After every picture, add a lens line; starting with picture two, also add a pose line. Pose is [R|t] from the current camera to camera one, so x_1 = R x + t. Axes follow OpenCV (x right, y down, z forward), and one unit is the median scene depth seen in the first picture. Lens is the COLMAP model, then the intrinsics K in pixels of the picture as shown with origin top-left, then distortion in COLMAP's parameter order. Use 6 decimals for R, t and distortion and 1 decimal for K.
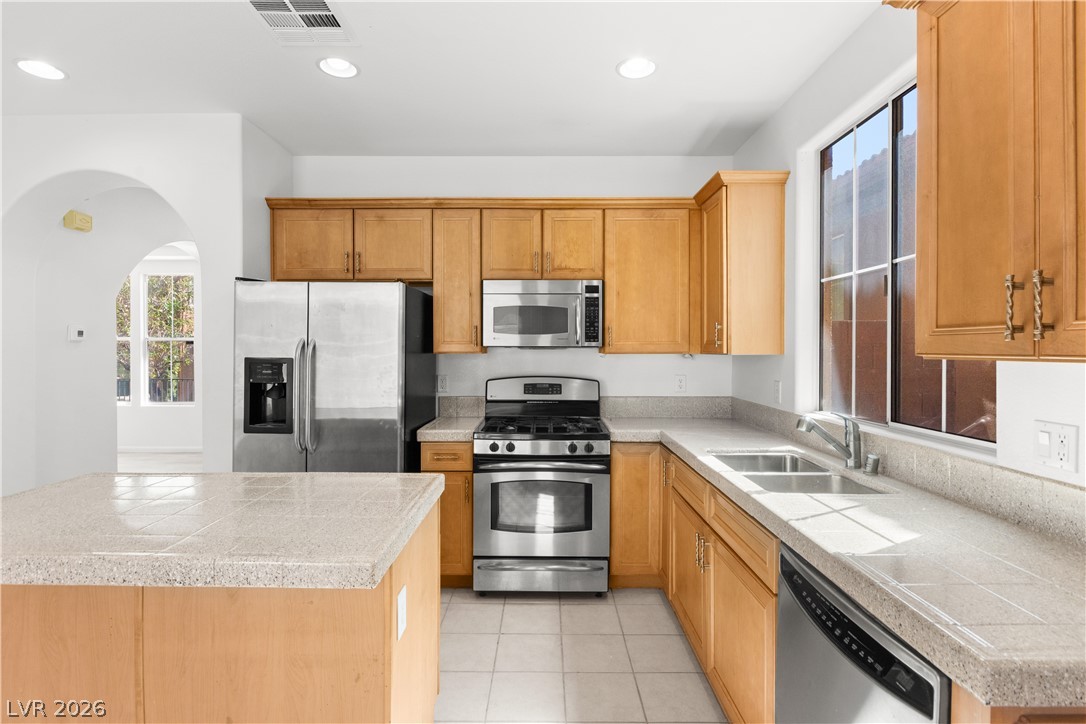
lens RADIAL K [[523.8, 0, 542.7], [0, 523.8, 354.9], [0, 0, 1]] dist [0.002457, 0.001099]
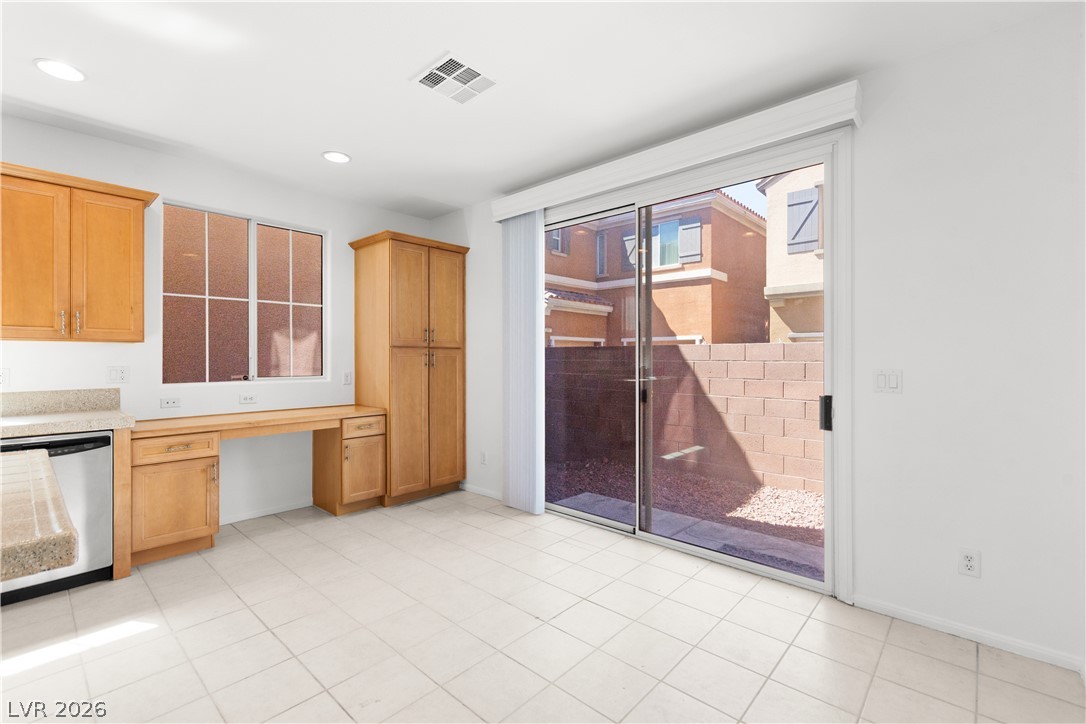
lens RADIAL K [[478.3, 0, 541.1], [0, 478.3, 356.8], [0, 0, 1]] dist [-0.004321, 0.001046]
pose [[-0.739426, 0.000017, 0.673238, -0.912399], [0.007914, 0.999931, 0.008668, 0.032264], [-0.673192, 0.011737, -0.739375, 0.376756]]
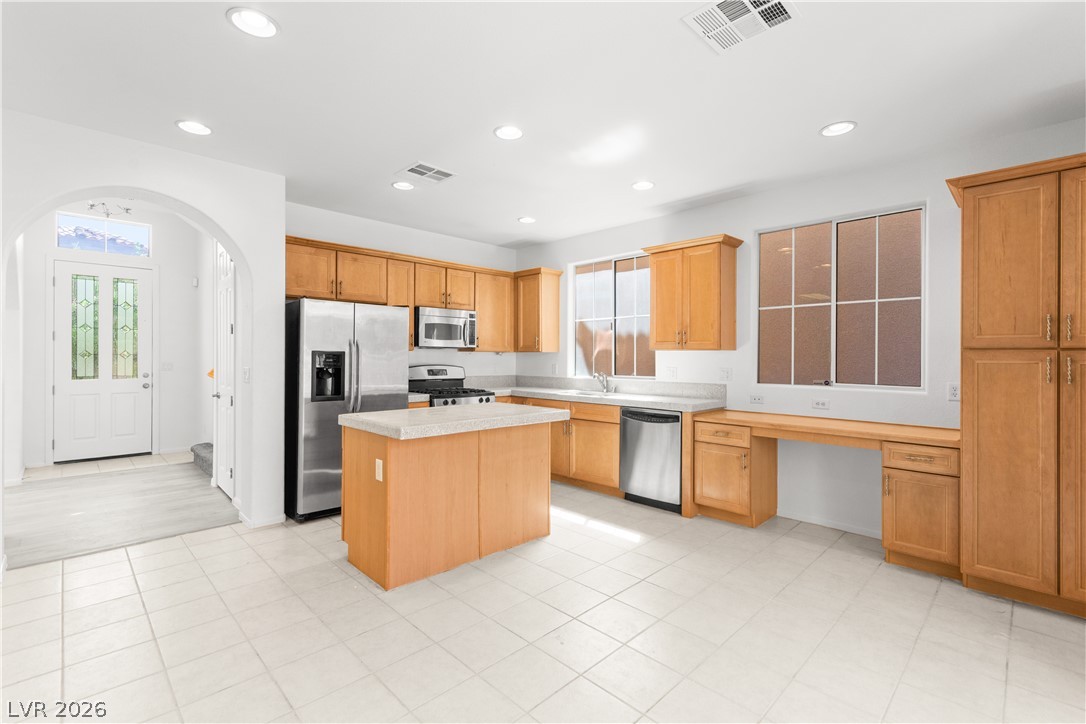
lens RADIAL K [[478.3, 0, 539.8], [0, 478.3, 358.7], [0, 0, 1]] dist [-0.004321, 0.001046]
pose [[0.714342, -0.000682, 0.699796, -0.896976], [0.004888, 0.999980, -0.004015, 0.030522], [-0.699780, 0.006288, 0.714331, -0.348594]]
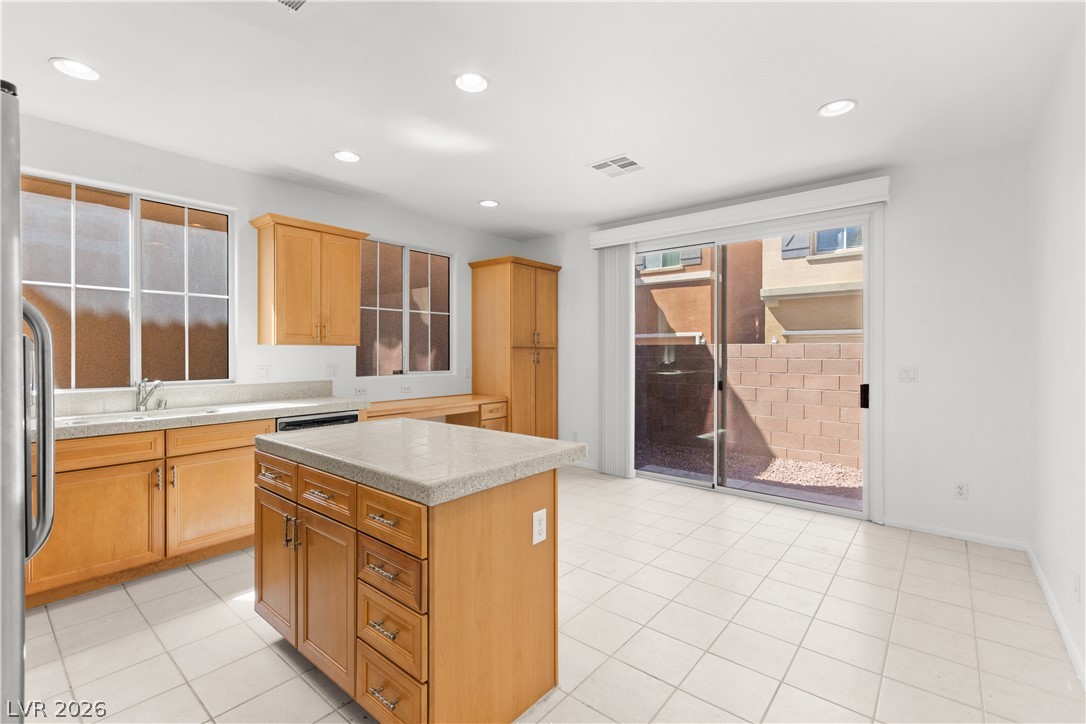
lens RADIAL K [[478.3, 0, 541.6], [0, 478.3, 351.7], [0, 0, 1]] dist [-0.004321, 0.001046]
pose [[-0.767395, -0.002157, 0.641171, -0.871325], [0.006531, 0.999916, 0.011181, 0.010675], [-0.641141, 0.012768, -0.767317, 0.861139]]
